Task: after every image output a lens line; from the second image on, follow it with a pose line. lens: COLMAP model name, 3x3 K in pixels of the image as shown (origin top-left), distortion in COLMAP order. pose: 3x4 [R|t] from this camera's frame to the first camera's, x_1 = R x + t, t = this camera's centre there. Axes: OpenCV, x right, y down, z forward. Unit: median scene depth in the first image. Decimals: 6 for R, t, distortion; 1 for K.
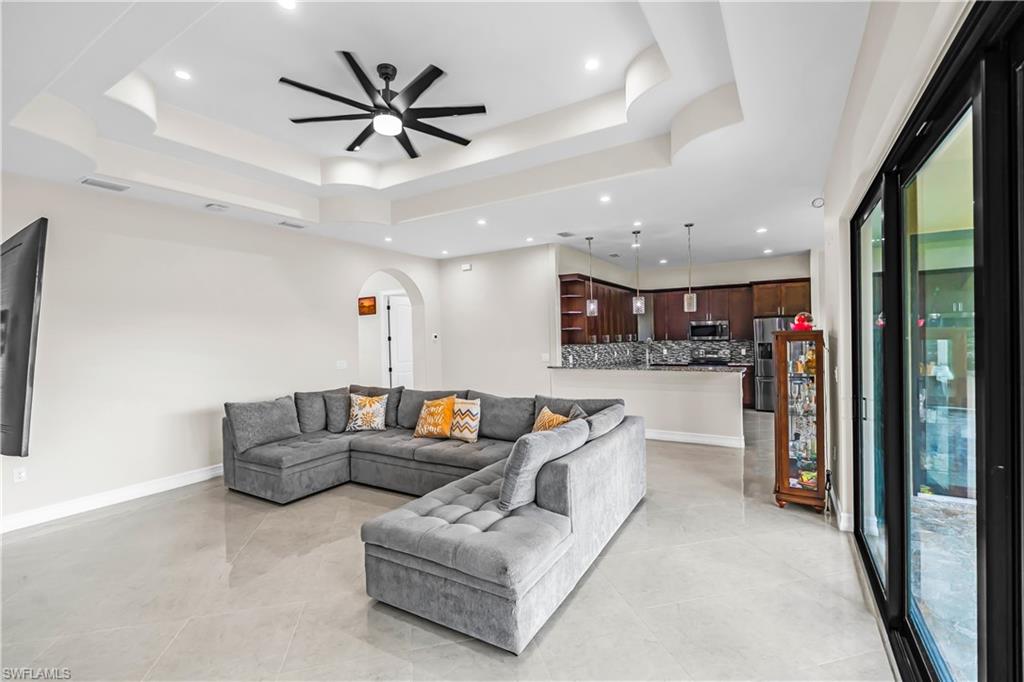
lens RADIAL K [[455.8, 0, 516.8], [0, 455.8, 343.7], [0, 0, 1]] dist [-0.001708, -0.000627]
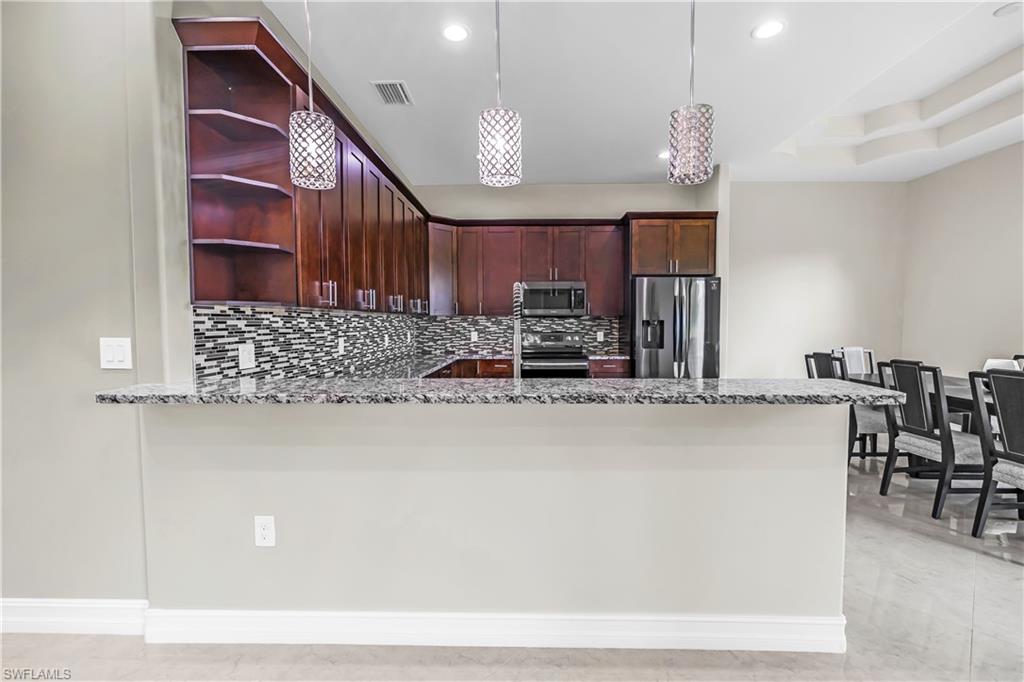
lens RADIAL K [[455.8, 0, 513.4], [0, 455.8, 340.8], [0, 0, 1]] dist [-0.001708, -0.000627]
pose [[0.870632, -0.001022, 0.491934, 0.177064], [-0.008410, 0.999821, 0.016960, 0.025271], [-0.491863, -0.018904, 0.870468, 0.937821]]
